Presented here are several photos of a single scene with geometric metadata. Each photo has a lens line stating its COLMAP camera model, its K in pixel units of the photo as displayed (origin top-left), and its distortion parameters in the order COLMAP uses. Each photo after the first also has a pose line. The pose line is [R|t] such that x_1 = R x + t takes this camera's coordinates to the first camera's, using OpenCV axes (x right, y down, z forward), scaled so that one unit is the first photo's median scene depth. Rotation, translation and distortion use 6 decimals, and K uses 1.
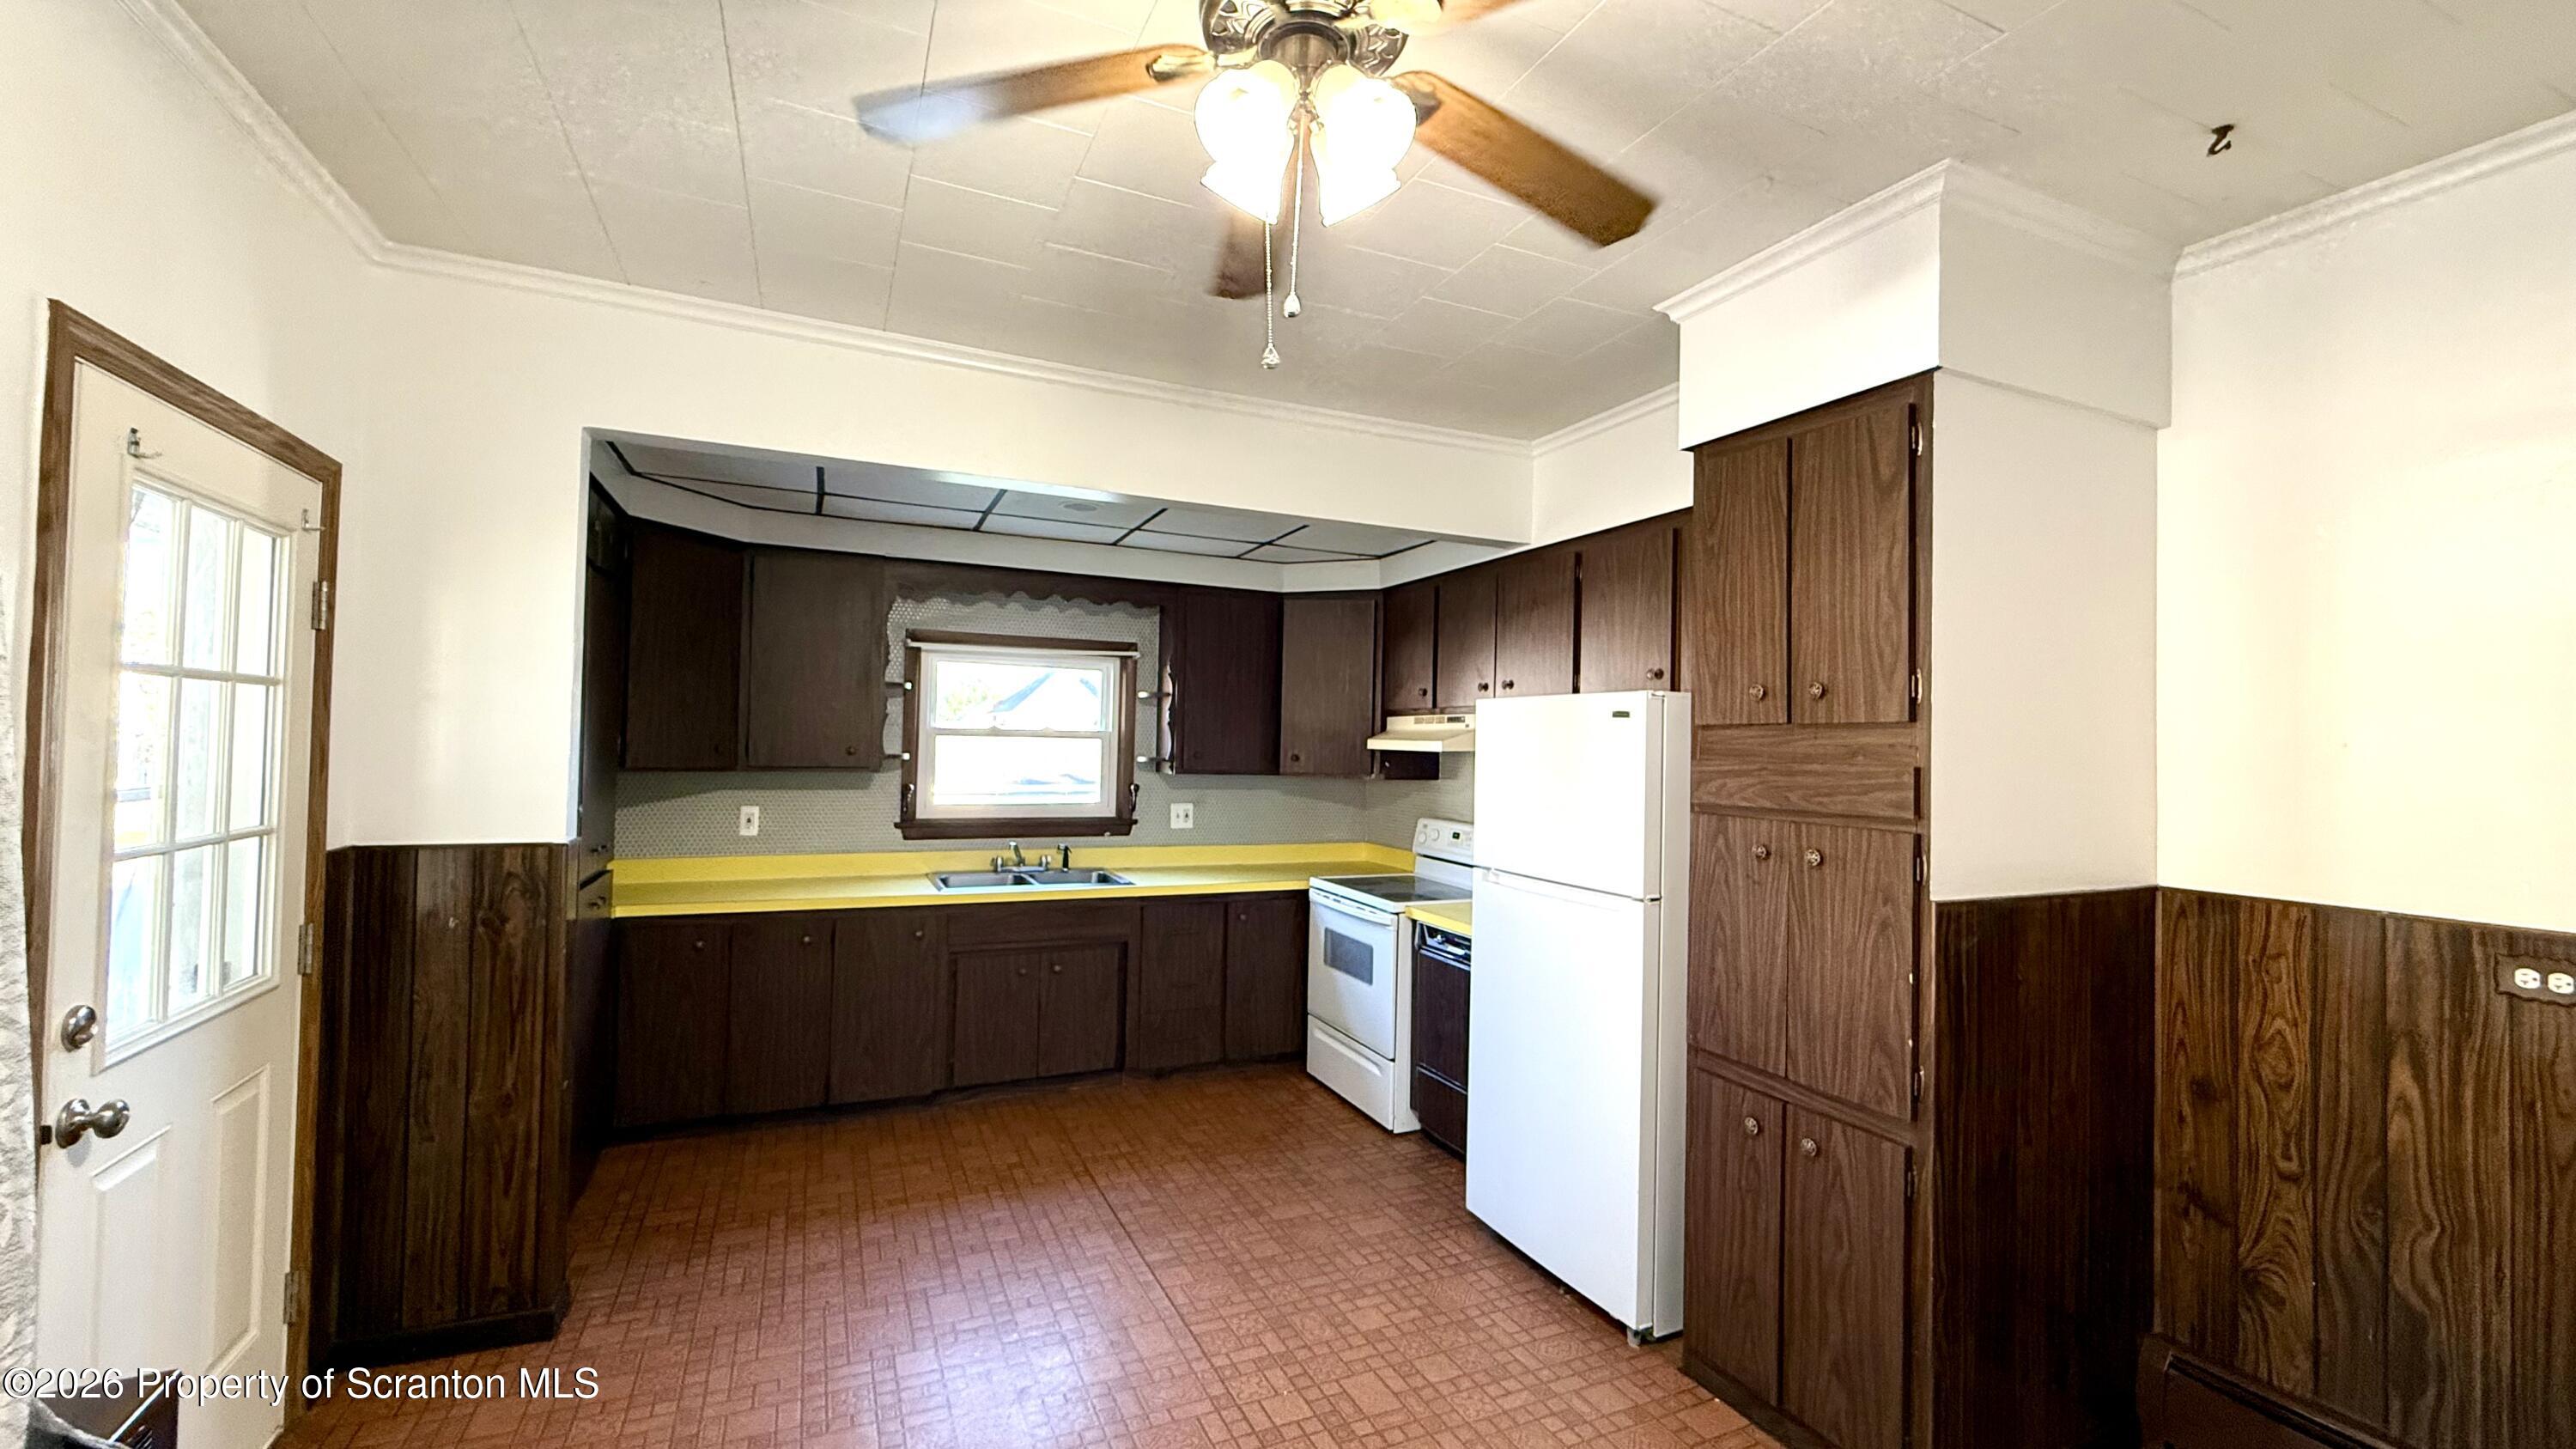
lens RADIAL K [[1038.9, 0, 1288.0], [0, 1038.9, 724.5], [0, 0, 1]] dist [0.010861, 0.000000]
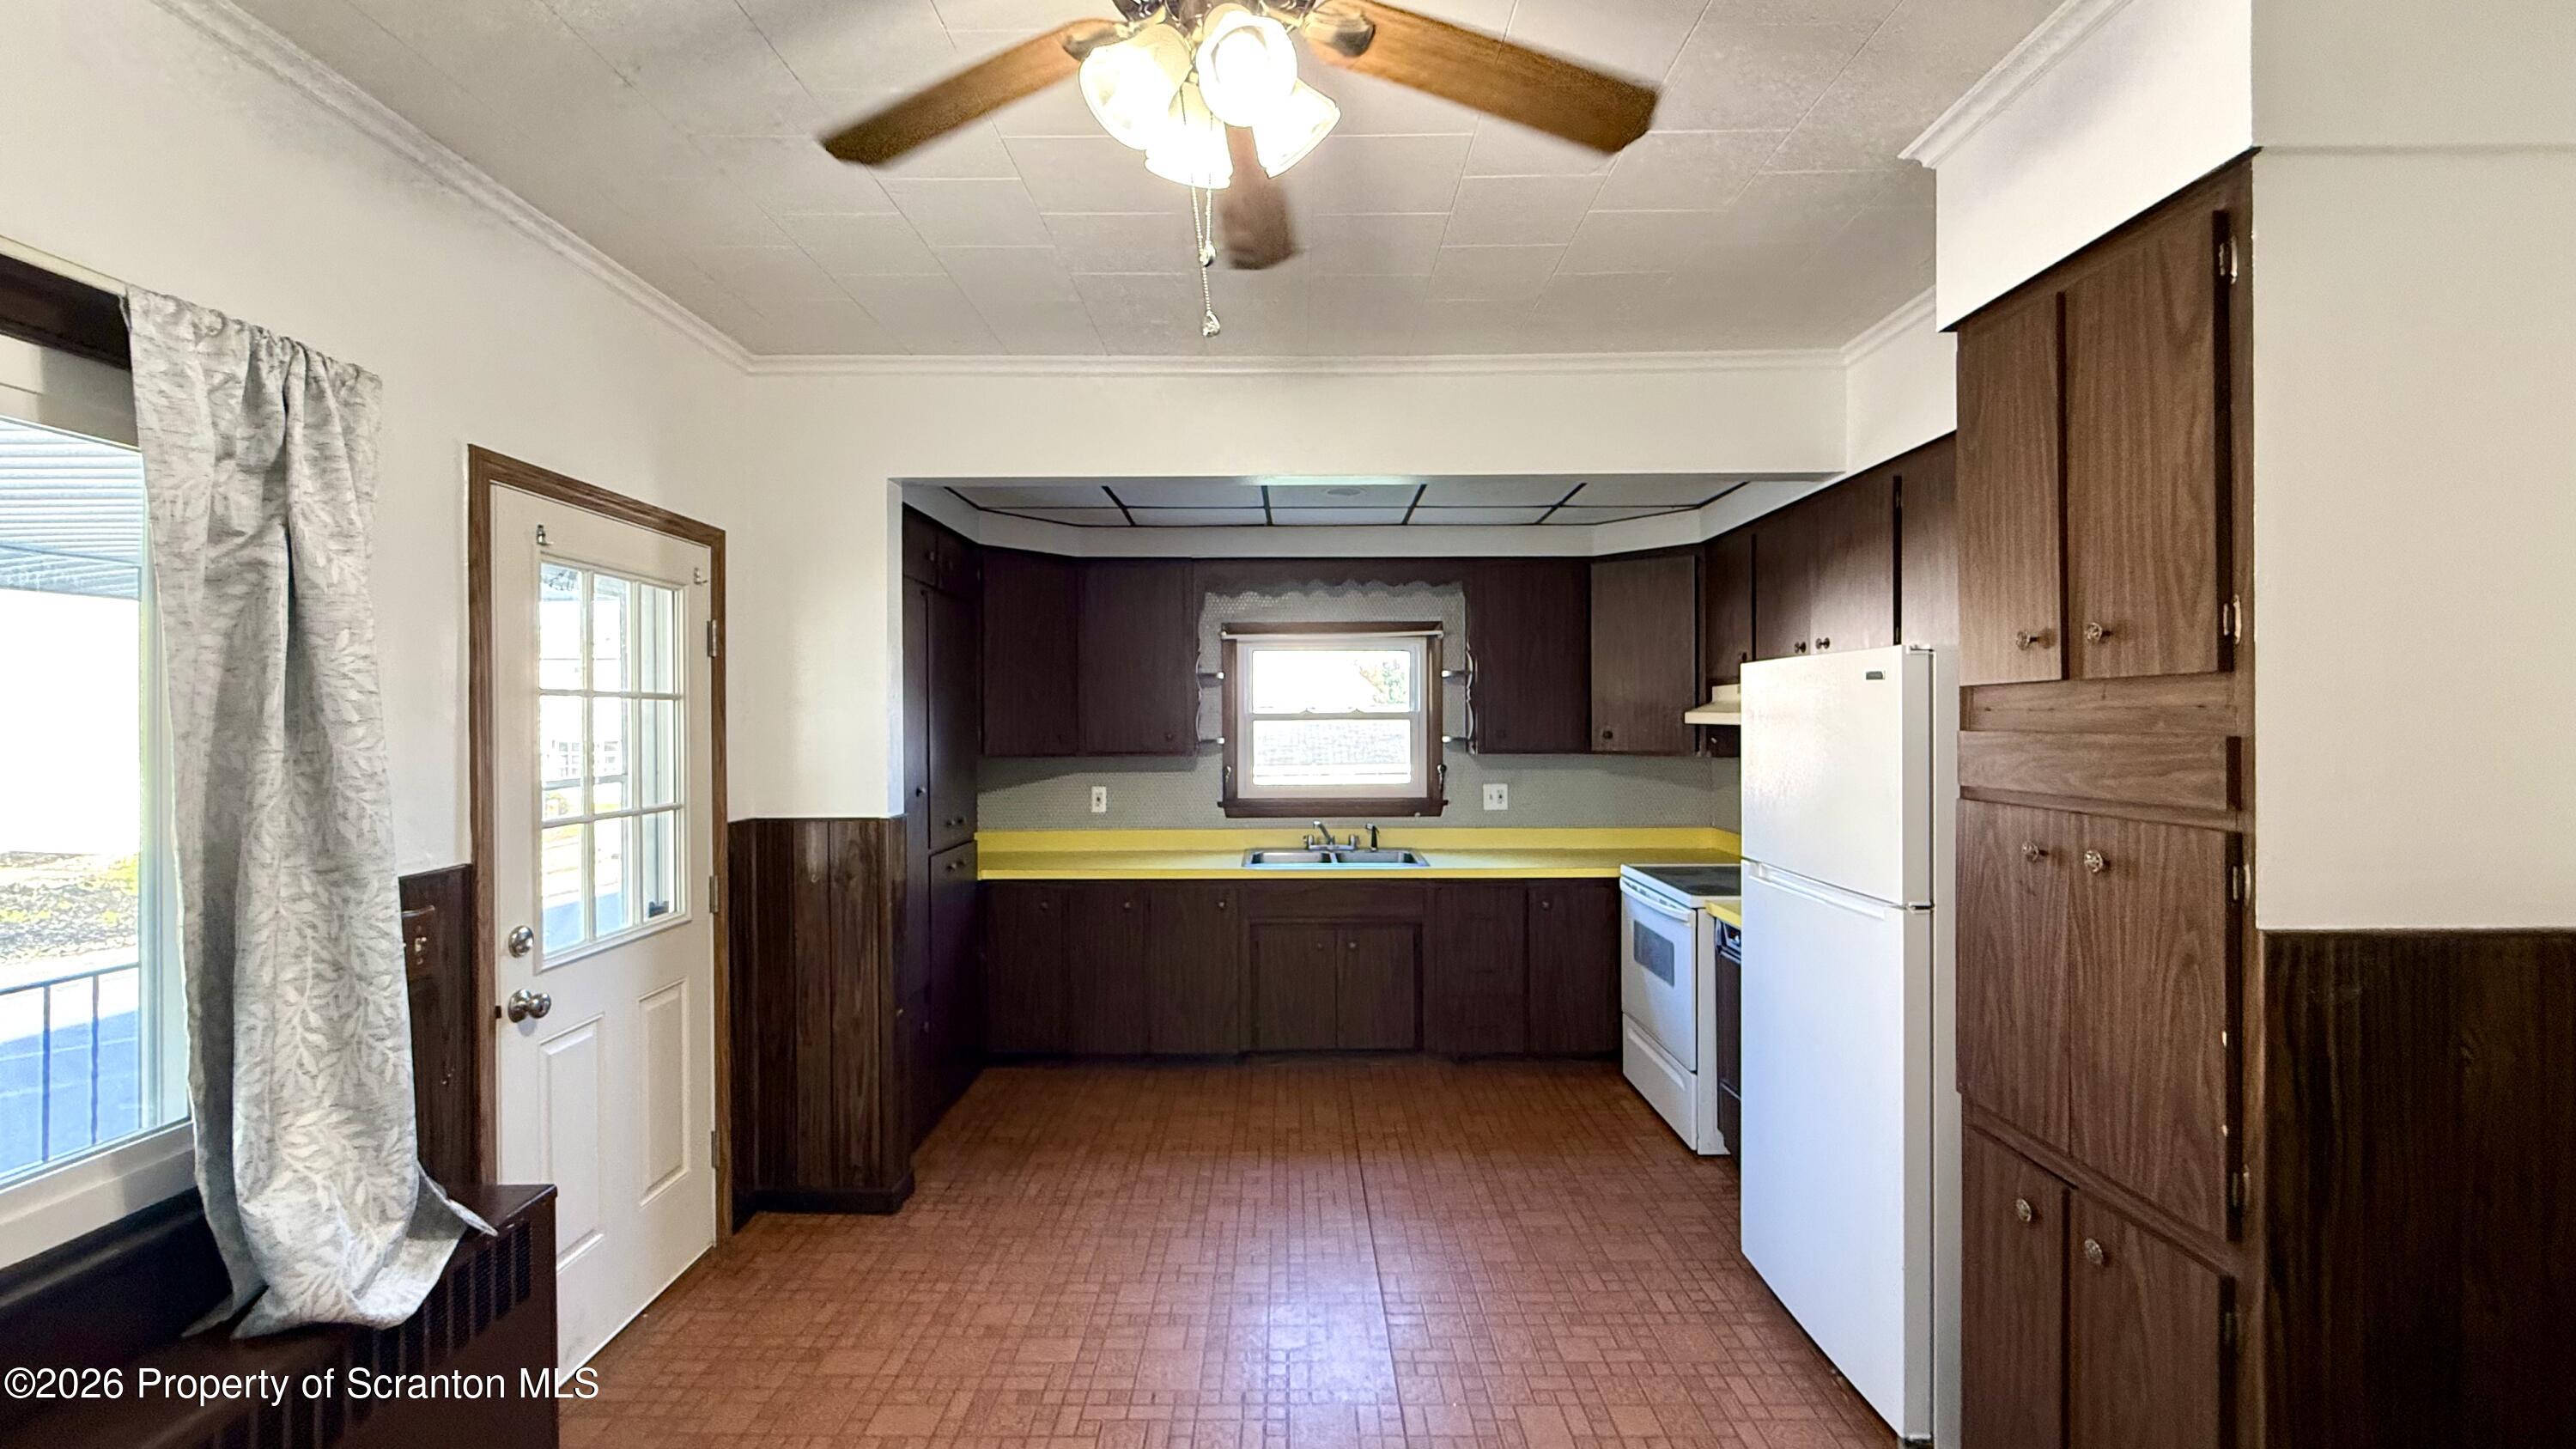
lens RADIAL K [[1038.9, 0, 1288.0], [0, 1038.9, 724.5], [0, 0, 1]] dist [0.010861, 0.000000]
pose [[0.908674, -0.024459, -0.416789, 0.216870], [0.033044, 0.999364, 0.013395, 0.001953], [0.416196, -0.025944, 0.908905, 0.069507]]
